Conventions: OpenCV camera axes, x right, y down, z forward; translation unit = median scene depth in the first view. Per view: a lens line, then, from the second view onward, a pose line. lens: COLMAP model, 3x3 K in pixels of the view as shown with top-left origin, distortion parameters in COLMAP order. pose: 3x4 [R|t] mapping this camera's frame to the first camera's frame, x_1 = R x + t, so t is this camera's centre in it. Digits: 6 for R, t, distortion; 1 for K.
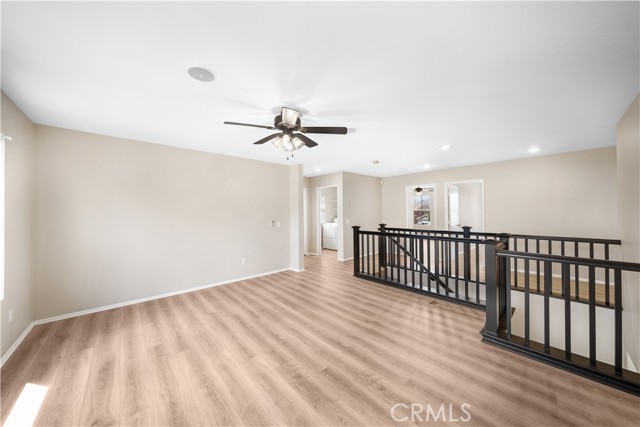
lens RADIAL K [[219.8, 0, 314.0], [0, 219.8, 201.8], [0, 0, 1]] dist [-0.001659, 0.000017]
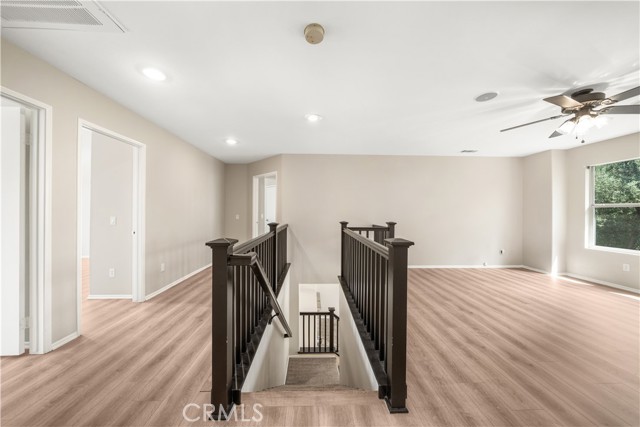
lens RADIAL K [[219.8, 0, 319.2], [0, 219.8, 211.2], [0, 0, 1]] dist [-0.001659, 0.000017]
pose [[-0.777591, 0.009087, 0.628704, 0.134545], [-0.028371, 0.998370, -0.049520, 0.141239], [-0.628130, -0.056343, -0.776066, 2.009281]]
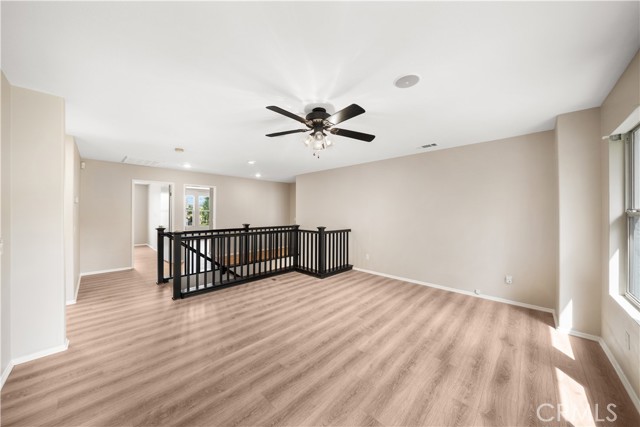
lens RADIAL K [[219.8, 0, 319.1], [0, 219.8, 213.6], [0, 0, 1]] dist [-0.001659, 0.000017]
pose [[-0.082872, 0.000264, 0.996560, -0.902361], [-0.051613, 0.998657, -0.004557, 0.045431], [-0.995223, -0.051813, -0.082747, 0.912171]]
